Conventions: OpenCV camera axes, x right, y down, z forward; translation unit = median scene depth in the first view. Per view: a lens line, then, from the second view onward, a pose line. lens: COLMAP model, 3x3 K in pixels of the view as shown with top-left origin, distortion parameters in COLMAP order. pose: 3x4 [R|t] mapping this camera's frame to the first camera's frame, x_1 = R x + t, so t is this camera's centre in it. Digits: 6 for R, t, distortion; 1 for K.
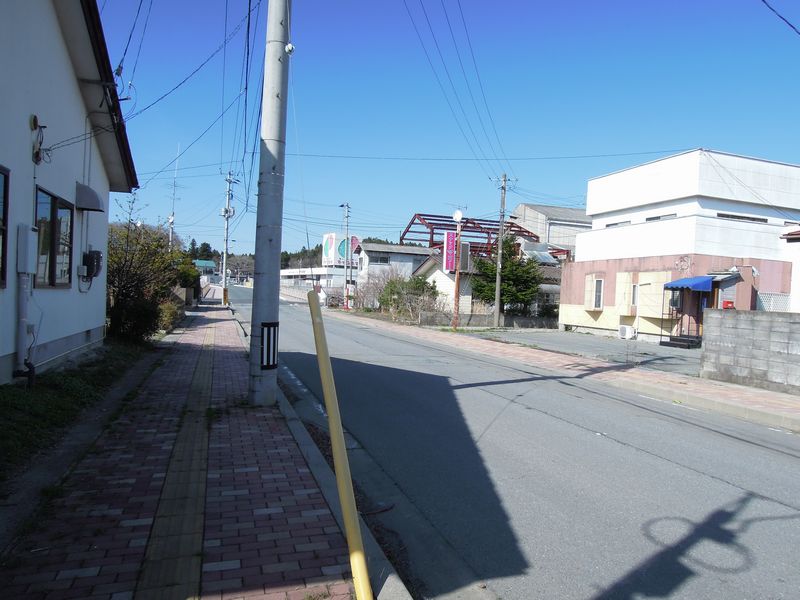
lens RADIAL K [[567.0, 0, 399.5], [0, 567.0, 307.6], [0, 0, 1]] dist [-0.035989, 0.002843]
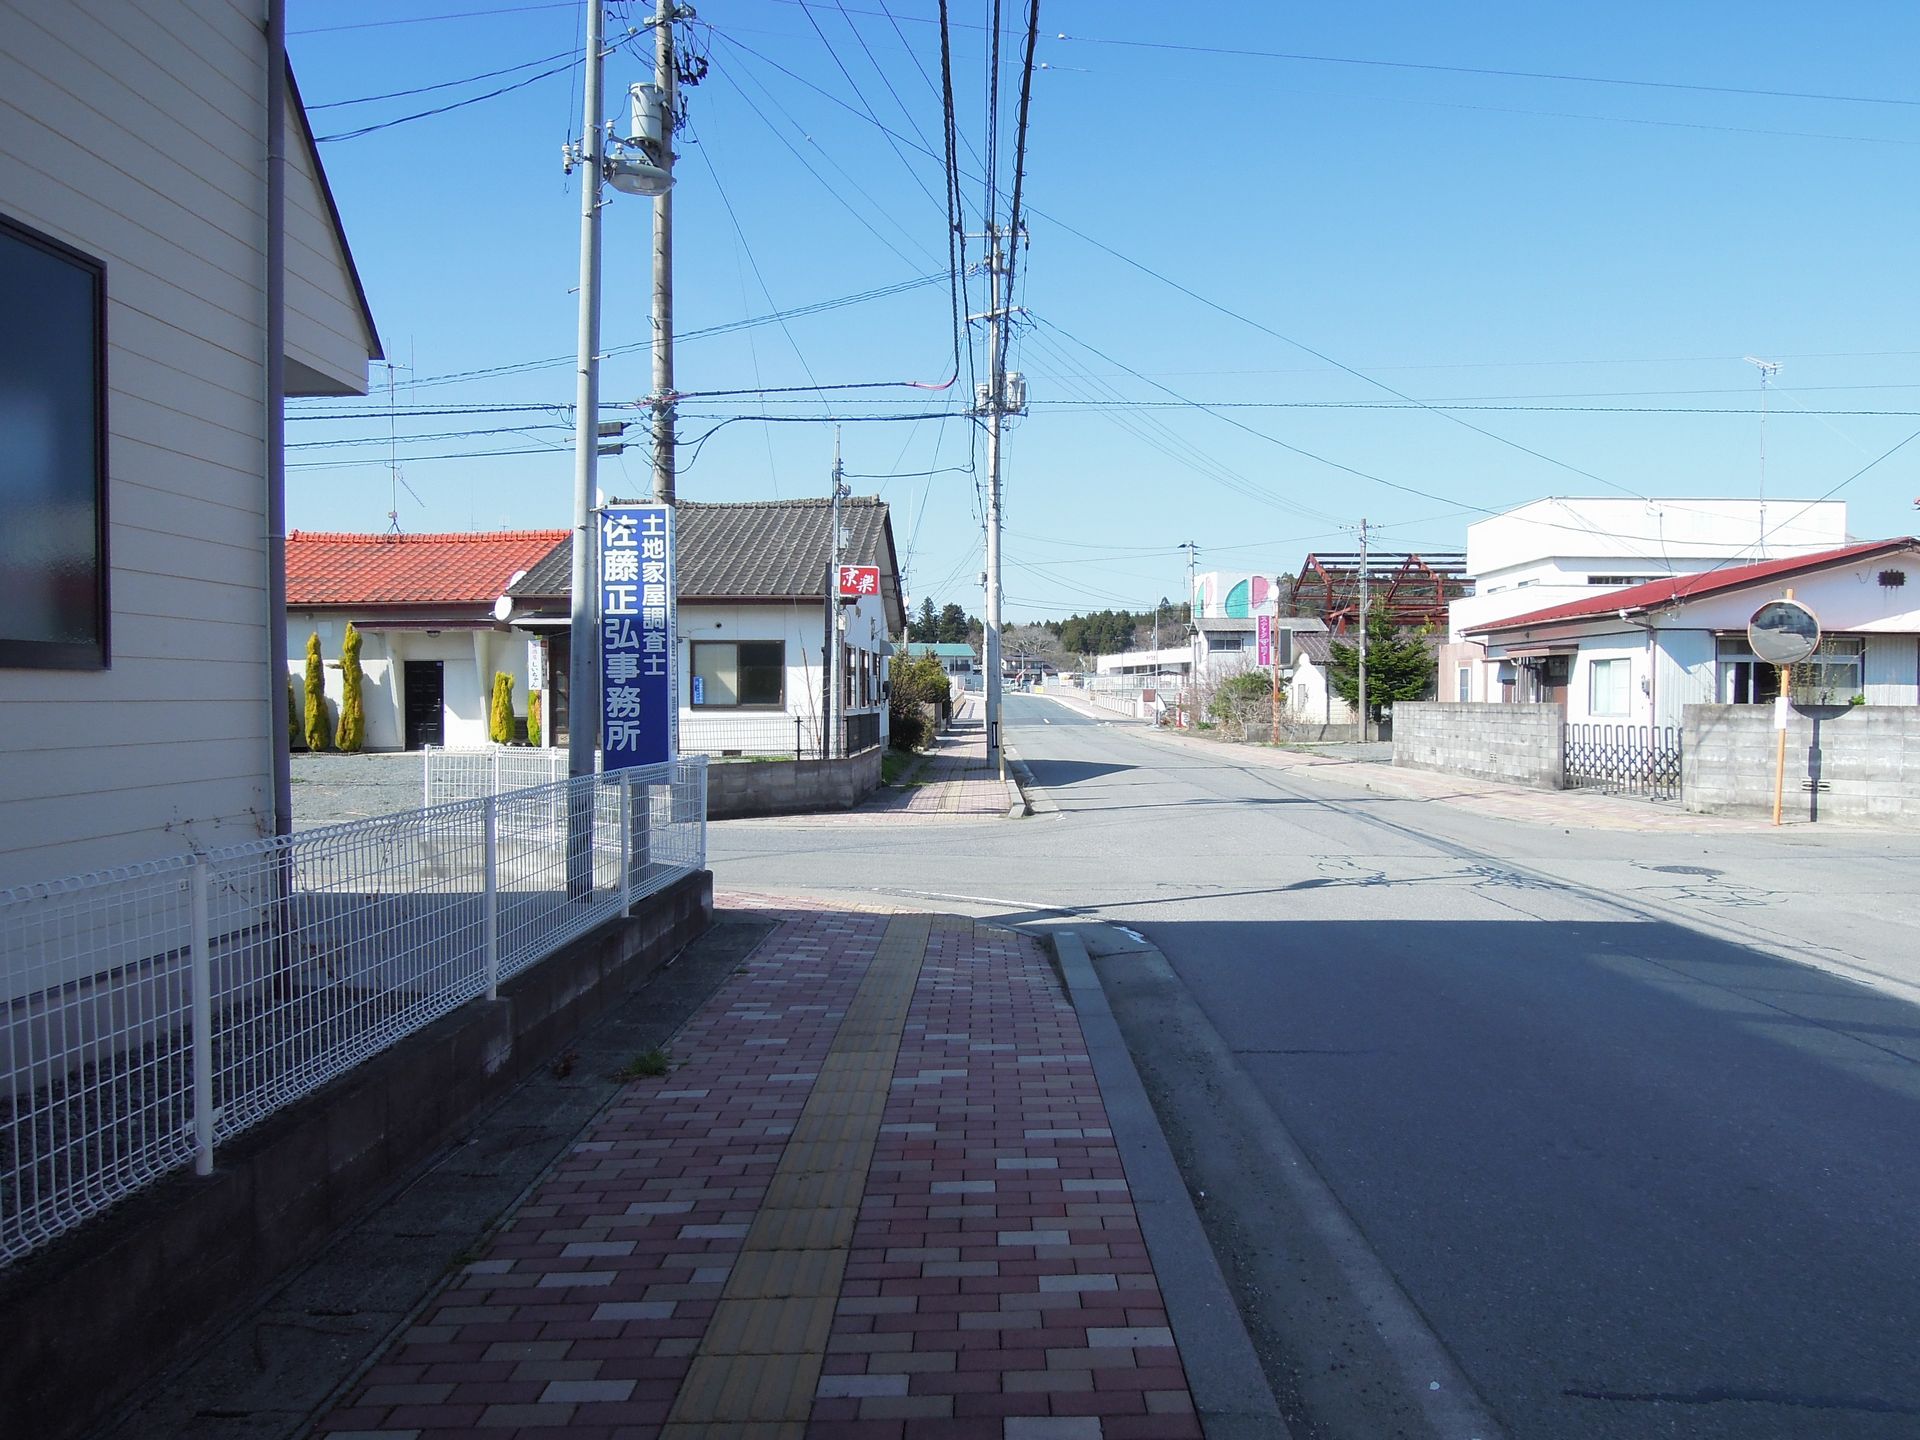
lens RADIAL K [[1360.9, 0, 962.2], [0, 1360.9, 720.3], [0, 0, 1]] dist [-0.035989, 0.002843]
pose [[0.946352, -0.038576, -0.320827, 0.120324], [0.034446, 0.999235, -0.018539, 0.011303], [0.321297, 0.006494, 0.946956, -0.356116]]
